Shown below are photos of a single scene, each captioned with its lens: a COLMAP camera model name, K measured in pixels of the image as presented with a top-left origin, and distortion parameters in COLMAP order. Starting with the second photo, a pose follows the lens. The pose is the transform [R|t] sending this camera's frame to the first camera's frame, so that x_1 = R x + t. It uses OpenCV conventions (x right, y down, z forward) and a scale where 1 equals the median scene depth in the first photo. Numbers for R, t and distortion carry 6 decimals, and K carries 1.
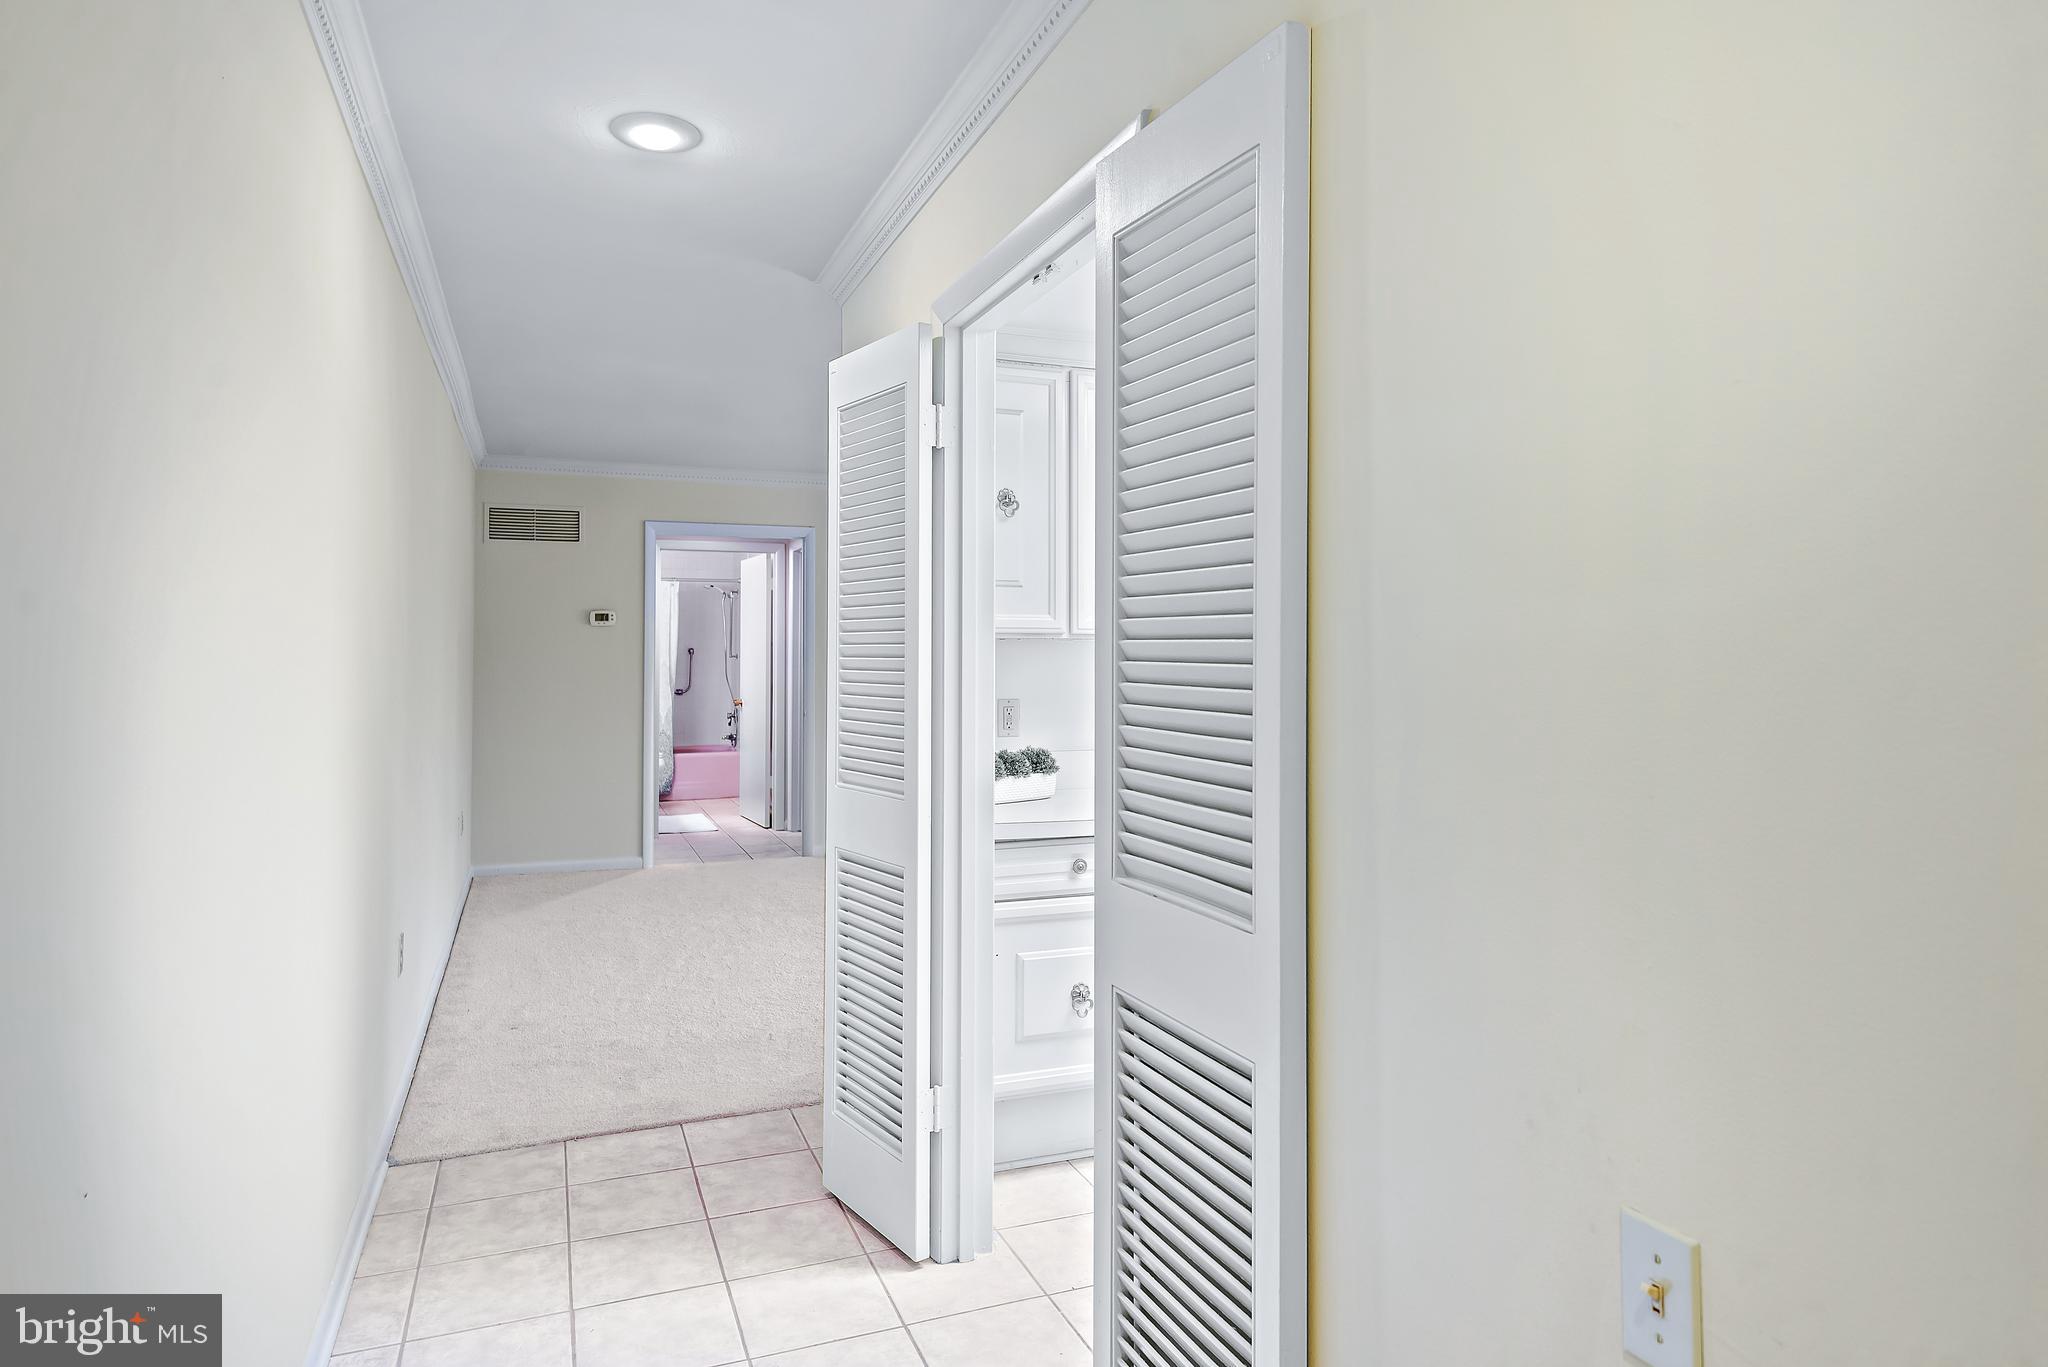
lens RADIAL K [[1161.1, 0, 1031.6], [0, 1161.1, 627.7], [0, 0, 1]] dist [0.035056, 0.000426]
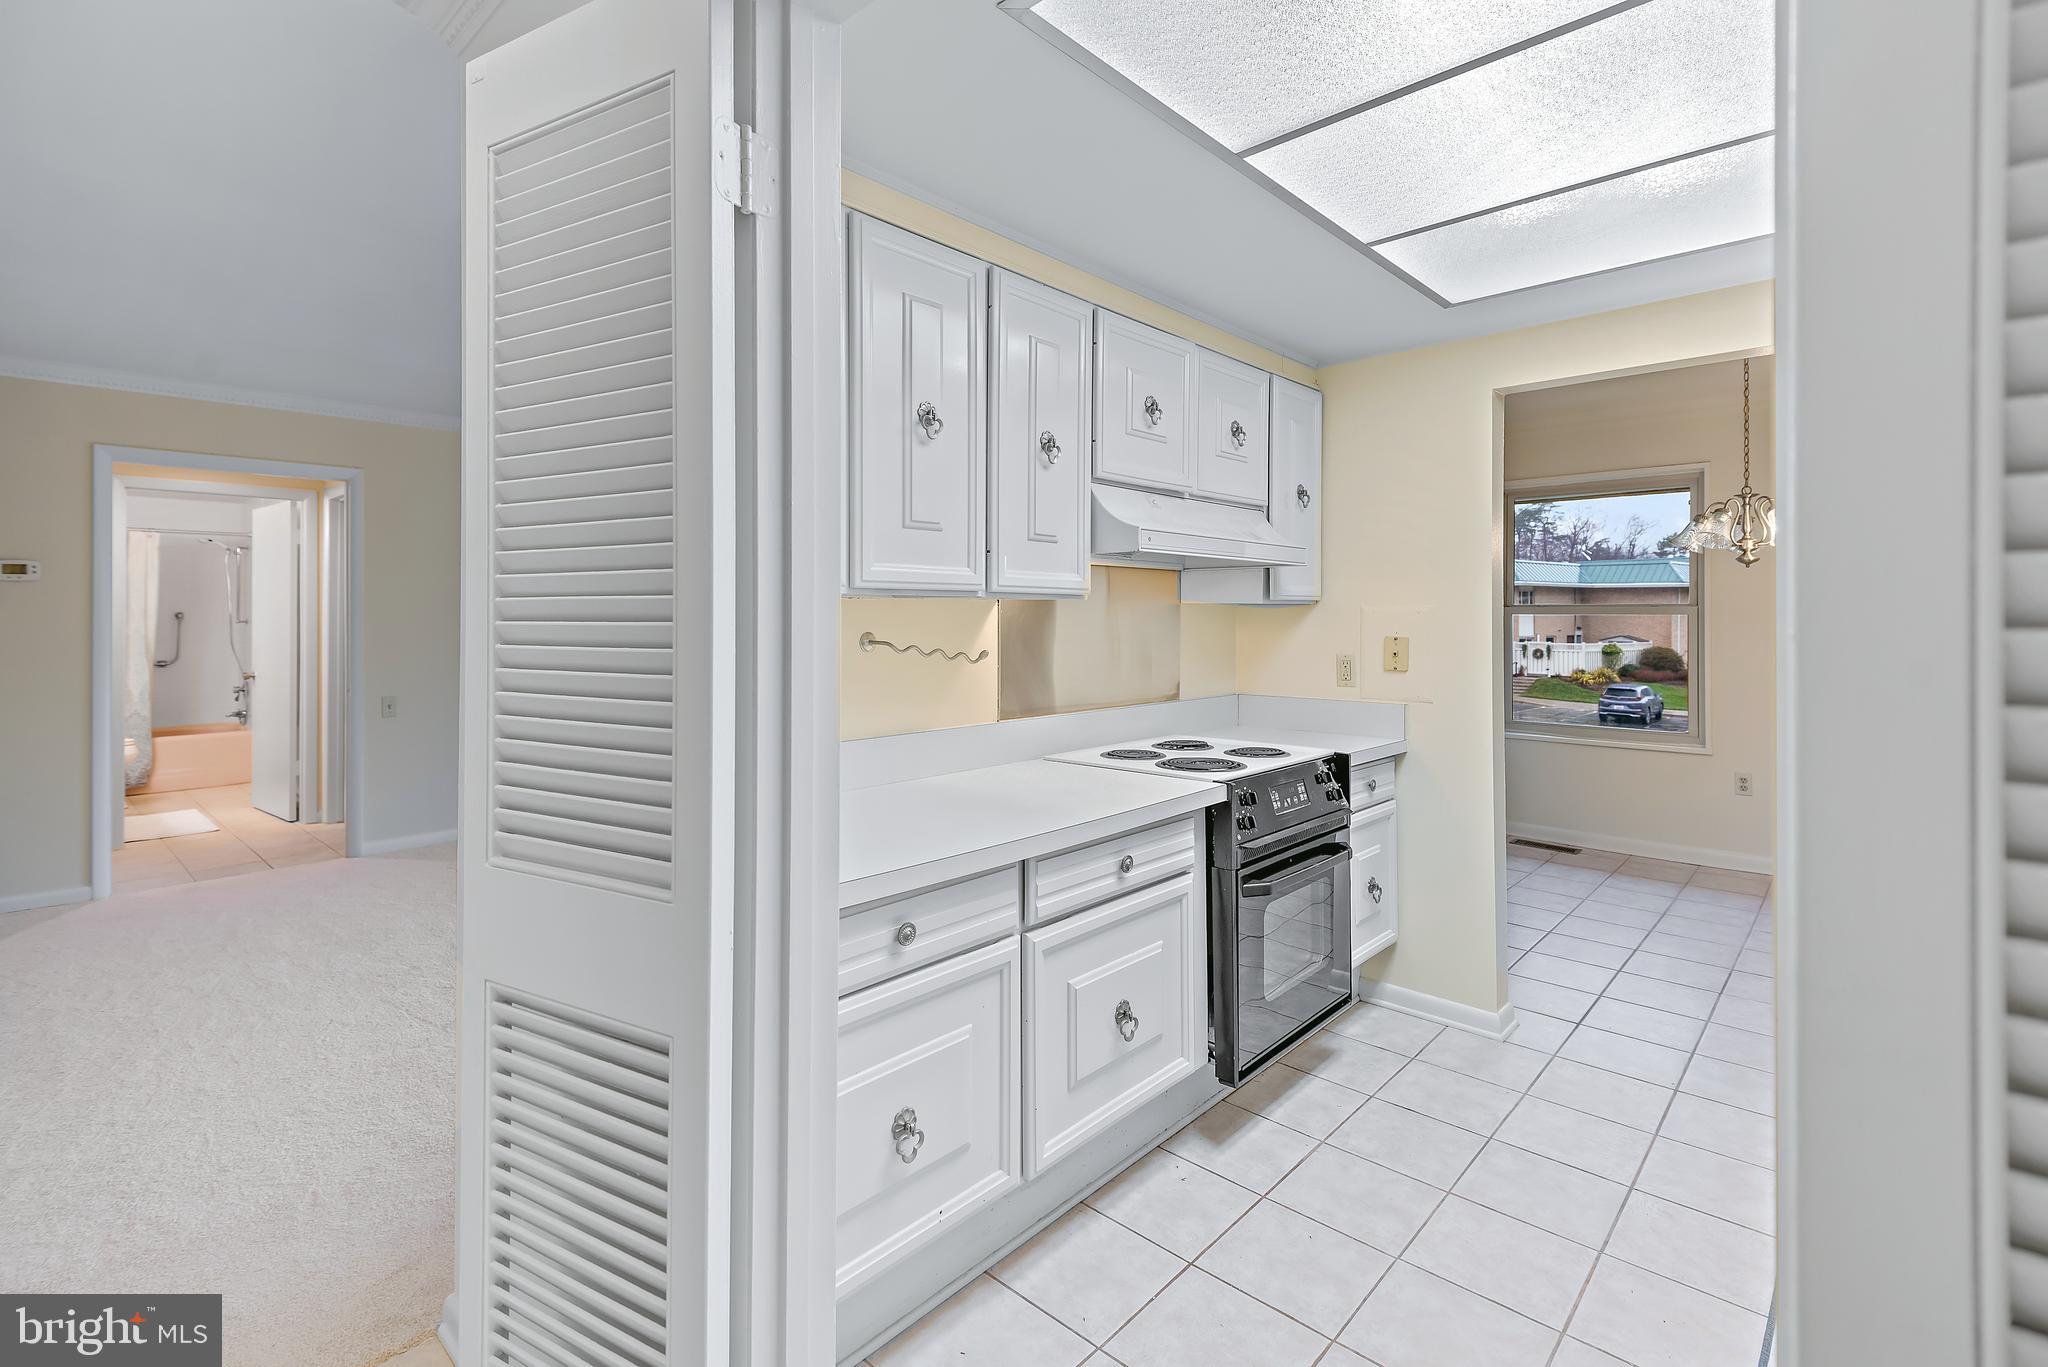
lens RADIAL K [[928.0, 0, 1026.8], [0, 928.0, 613.4], [0, 0, 1]] dist [0.020668, -0.007460]
pose [[0.902297, 0.000850, 0.431114, -0.044517], [-0.008092, 0.999855, 0.014965, 0.004721], [-0.431039, -0.016991, 0.902173, 0.175015]]
